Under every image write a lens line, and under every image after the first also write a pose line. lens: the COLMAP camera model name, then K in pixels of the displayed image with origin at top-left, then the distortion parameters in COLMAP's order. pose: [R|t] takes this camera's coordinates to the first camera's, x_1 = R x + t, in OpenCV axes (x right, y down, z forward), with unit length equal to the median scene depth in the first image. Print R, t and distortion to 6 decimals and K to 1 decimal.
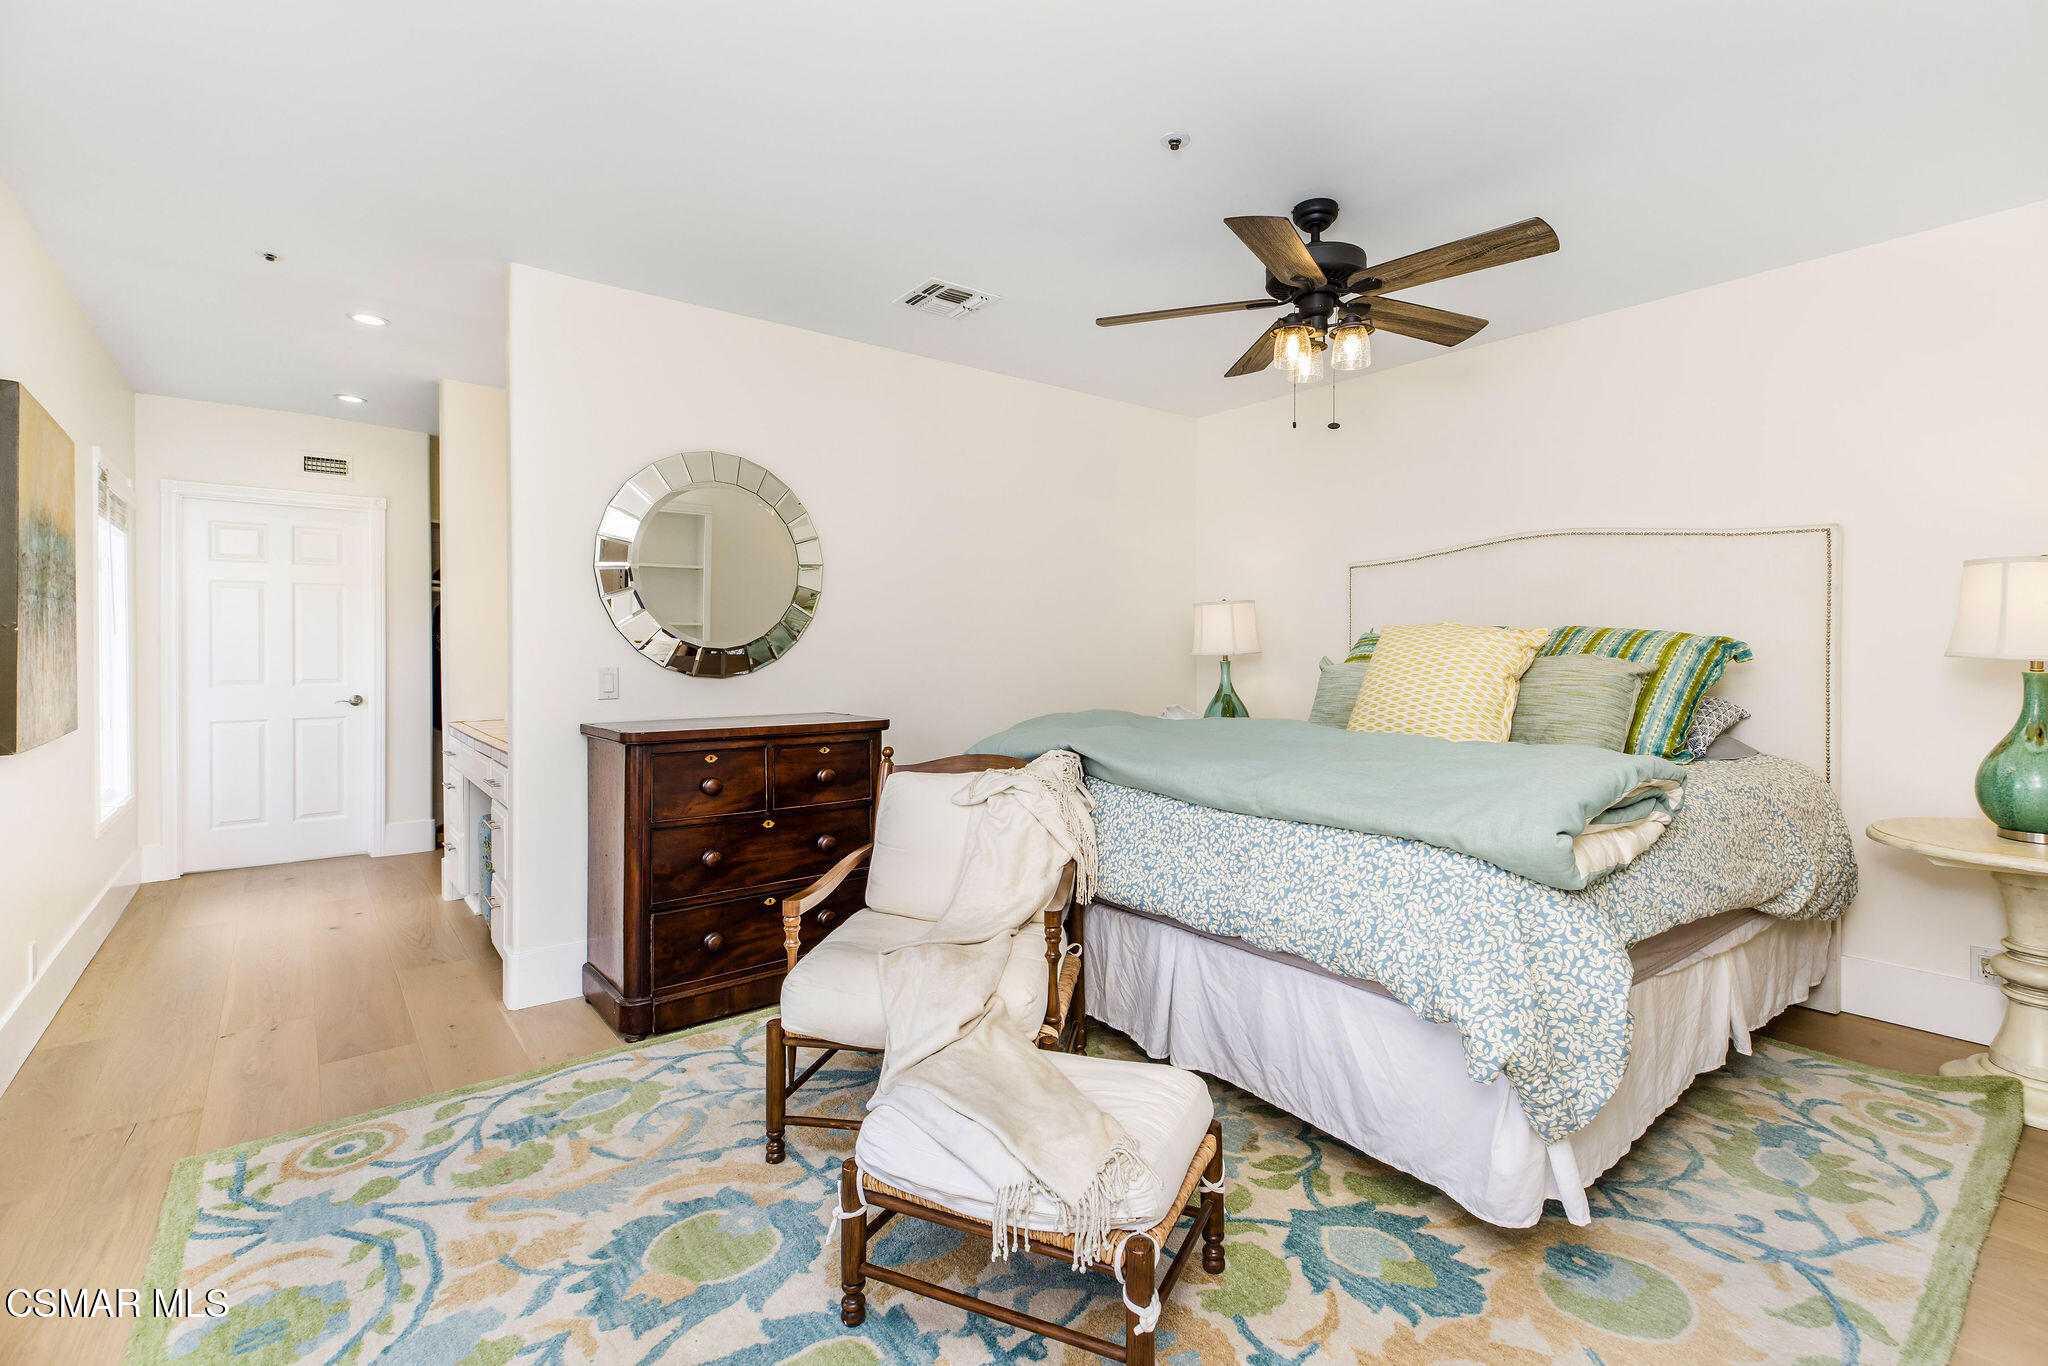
lens RADIAL K [[909.1, 0, 1027.0], [0, 909.1, 673.6], [0, 0, 1]] dist [-0.002318, -0.000325]
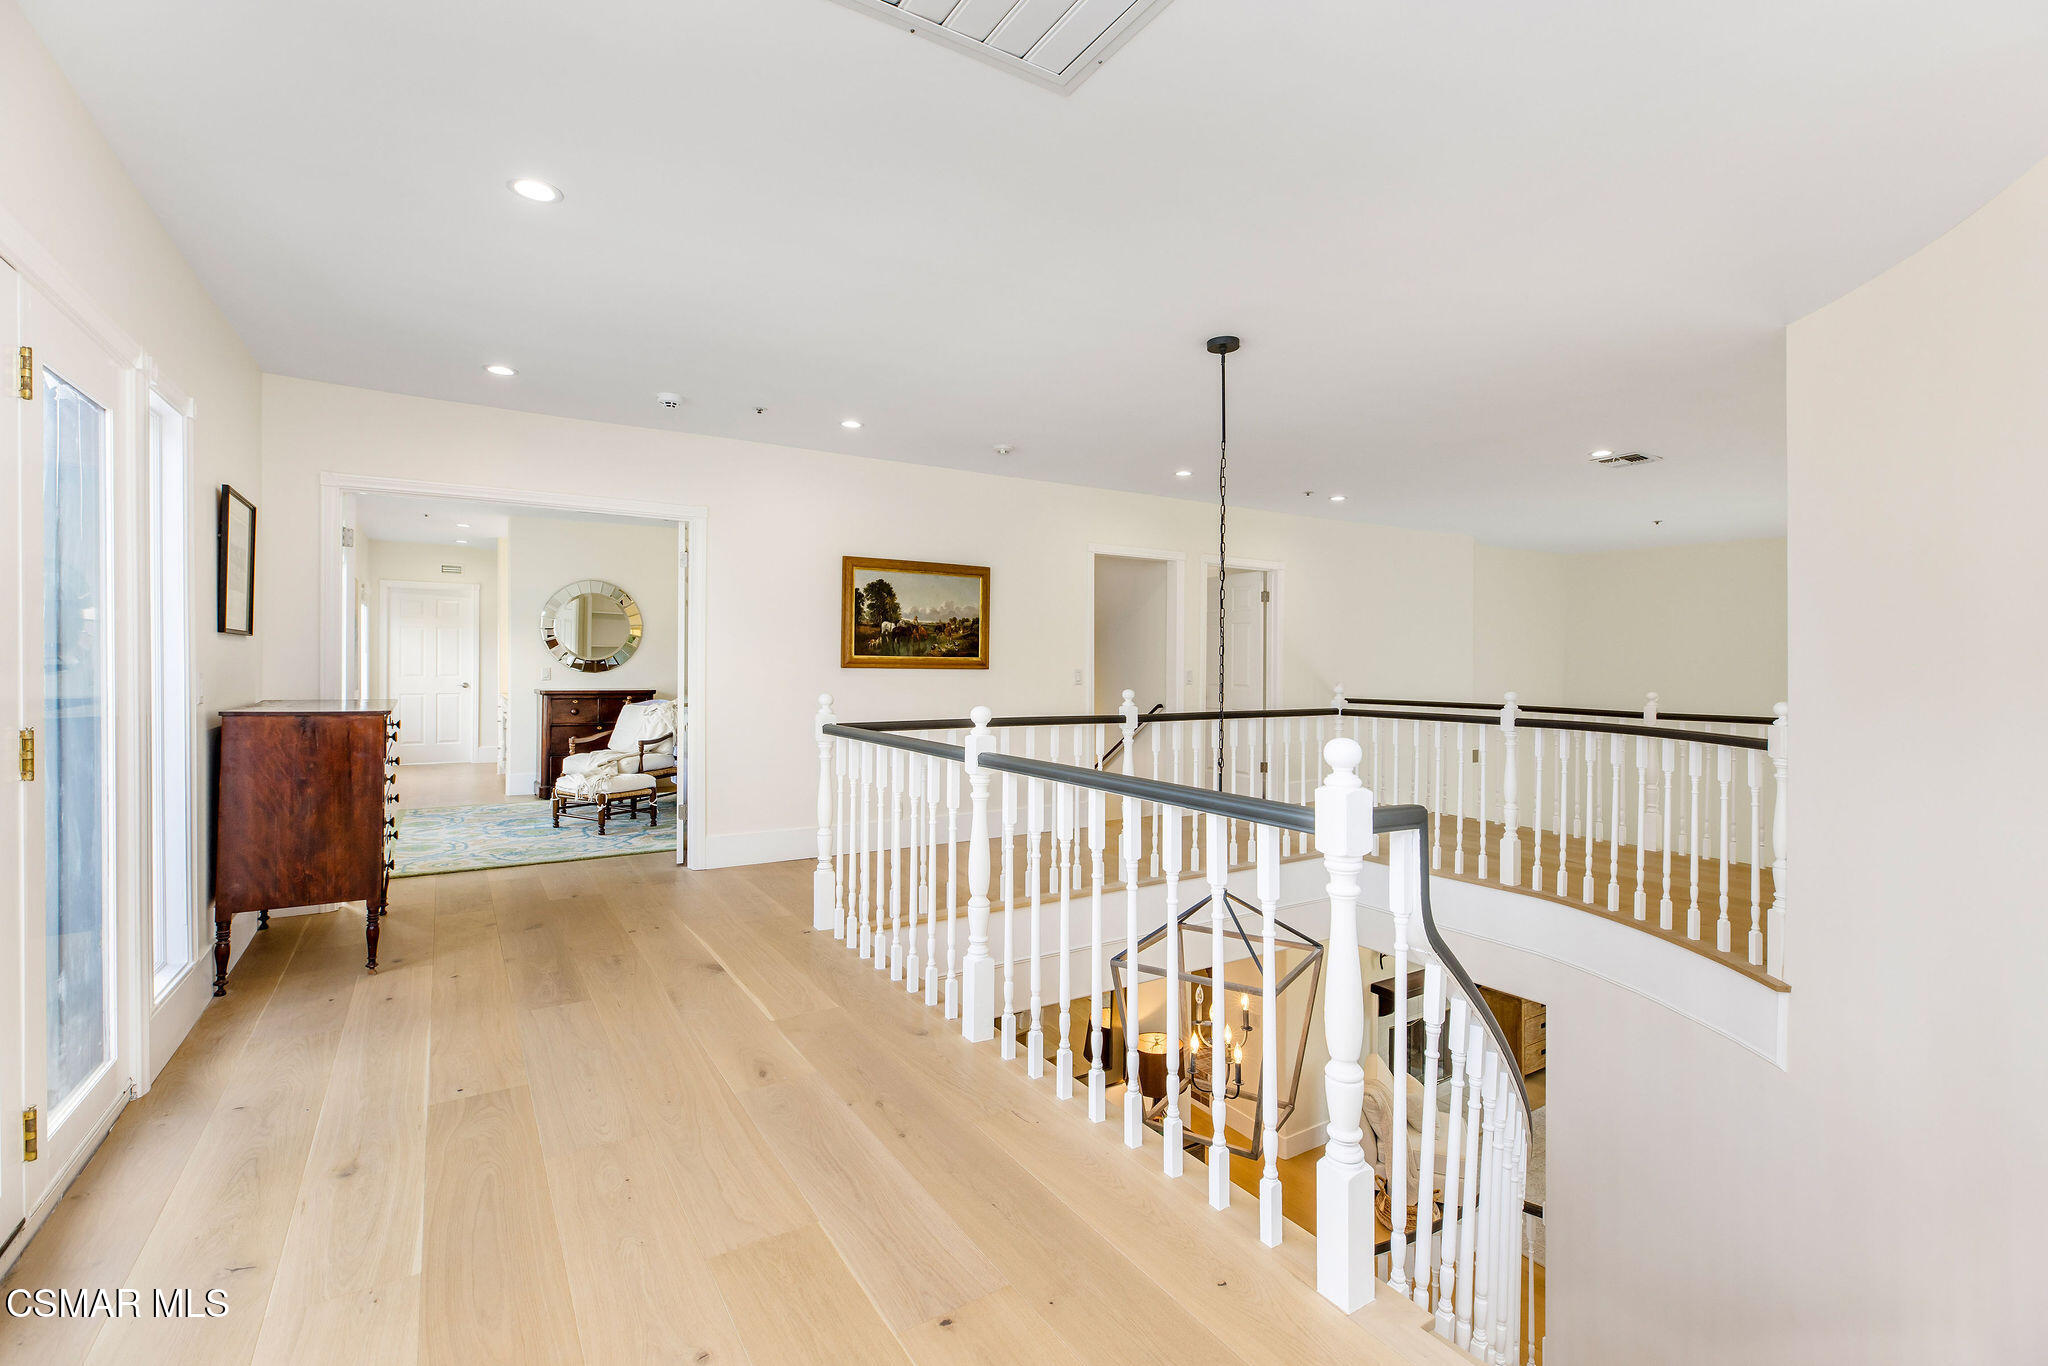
lens RADIAL K [[909.1, 0, 1020.7], [0, 909.1, 677.7], [0, 0, 1]] dist [-0.002318, -0.000325]
pose [[0.994080, 0.007122, -0.108420, 1.034661], [-0.007843, 0.999950, -0.006227, 0.023998], [0.108370, 0.007040, 0.994086, -1.273375]]
